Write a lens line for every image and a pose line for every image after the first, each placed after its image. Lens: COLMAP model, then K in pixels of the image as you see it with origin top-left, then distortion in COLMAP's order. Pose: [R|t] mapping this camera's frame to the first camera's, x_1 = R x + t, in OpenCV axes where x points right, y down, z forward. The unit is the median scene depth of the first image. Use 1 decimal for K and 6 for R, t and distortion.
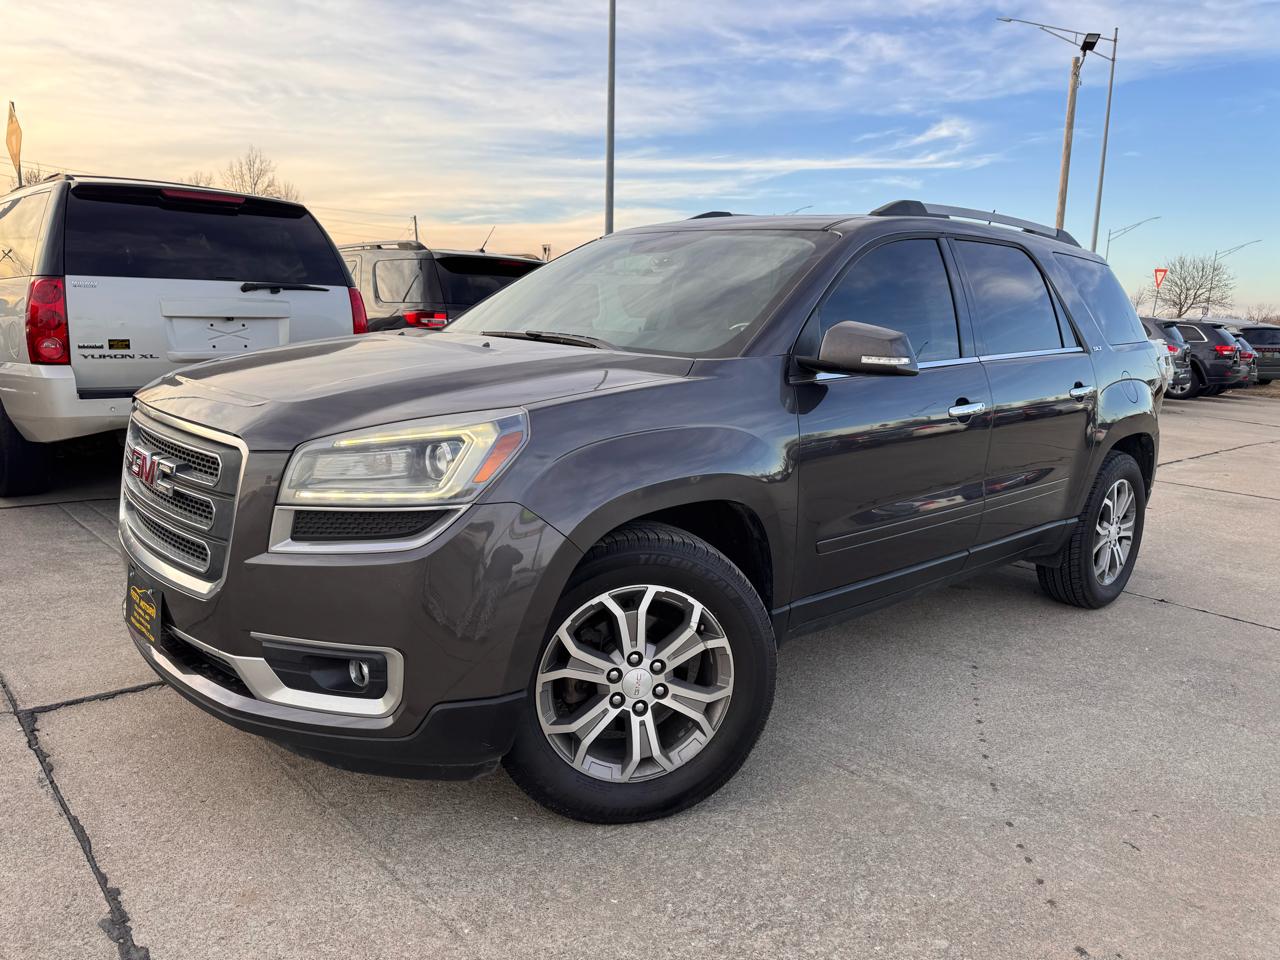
lens RADIAL K [[906.4, 0, 634.6], [0, 906.4, 493.9], [0, 0, 1]] dist [0.025166, -0.033759]
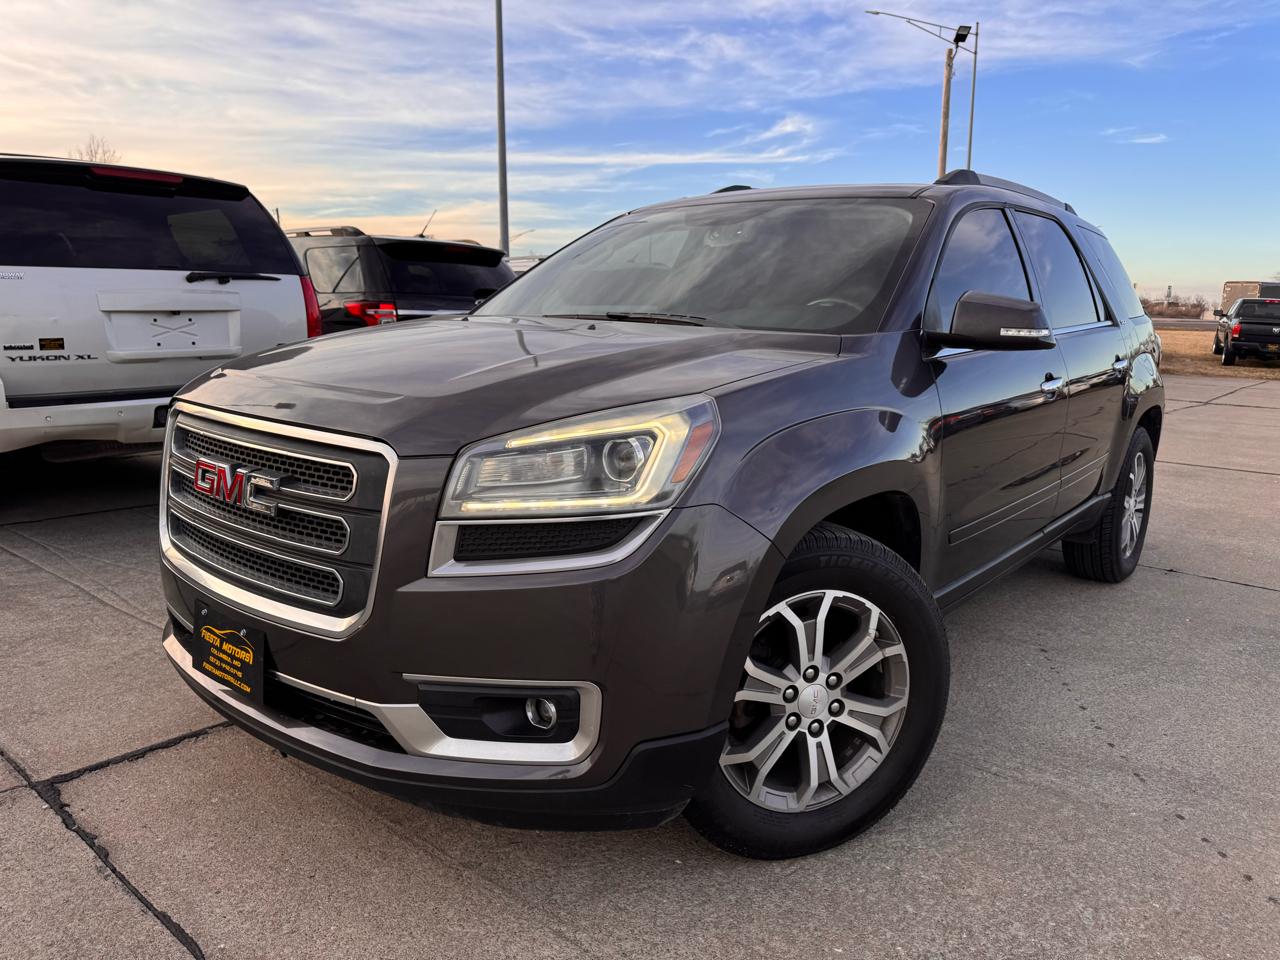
lens RADIAL K [[906.4, 0, 618.6], [0, 906.4, 470.1], [0, 0, 1]] dist [0.025166, -0.033759]
pose [[0.991802, -0.041676, 0.120795, -0.283009], [0.043738, 0.998938, -0.014468, -0.012544], [-0.120063, 0.019633, 0.992572, 0.128899]]
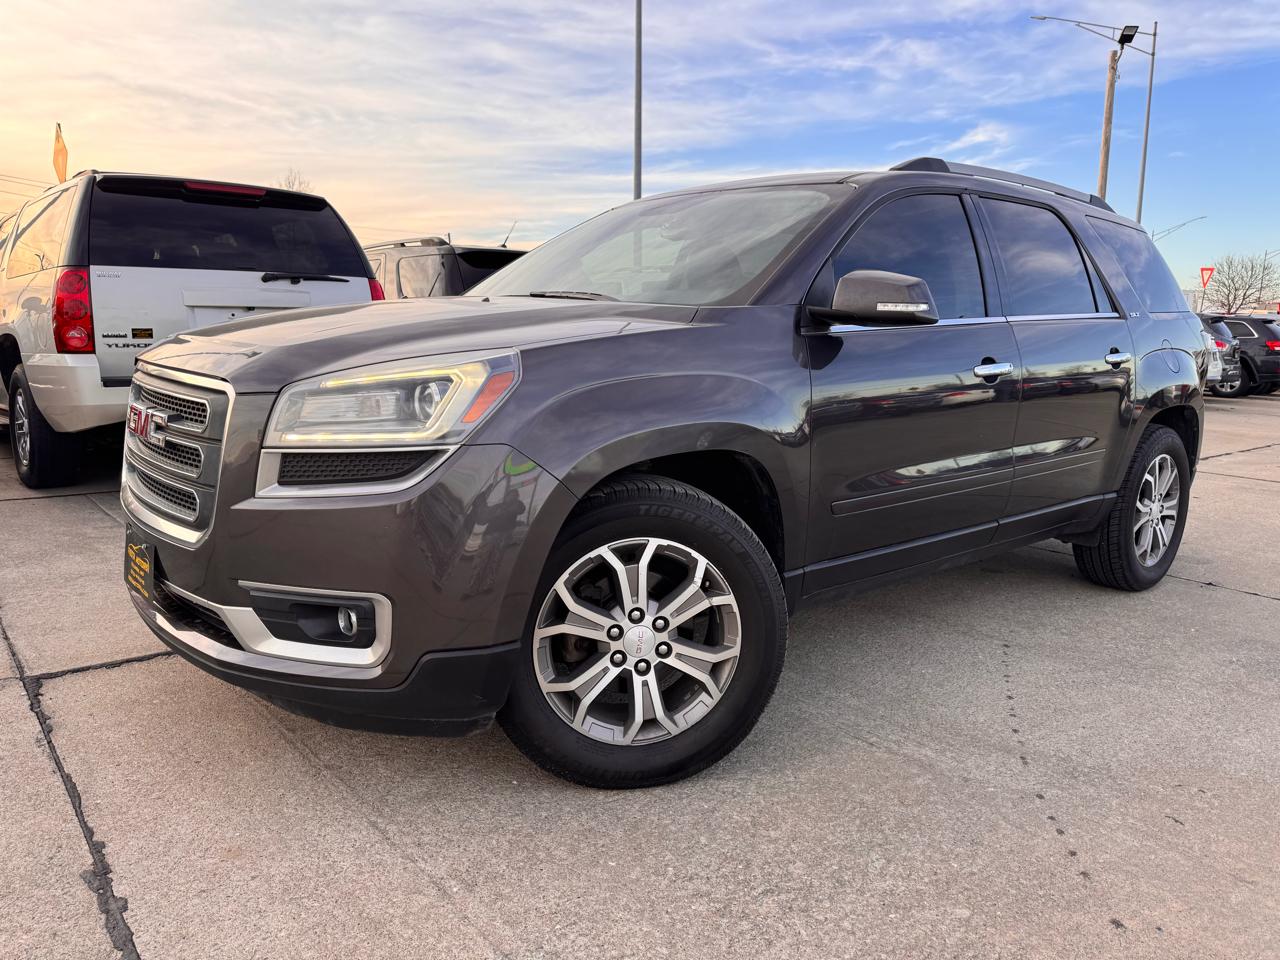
lens RADIAL K [[906.4, 0, 620.6], [0, 906.4, 495.9], [0, 0, 1]] dist [0.025166, -0.033759]
pose [[0.998641, -0.006028, -0.051768, 0.033406], [0.005443, 0.999920, -0.011433, 0.065799], [0.051832, 0.011136, 0.998594, 0.042556]]
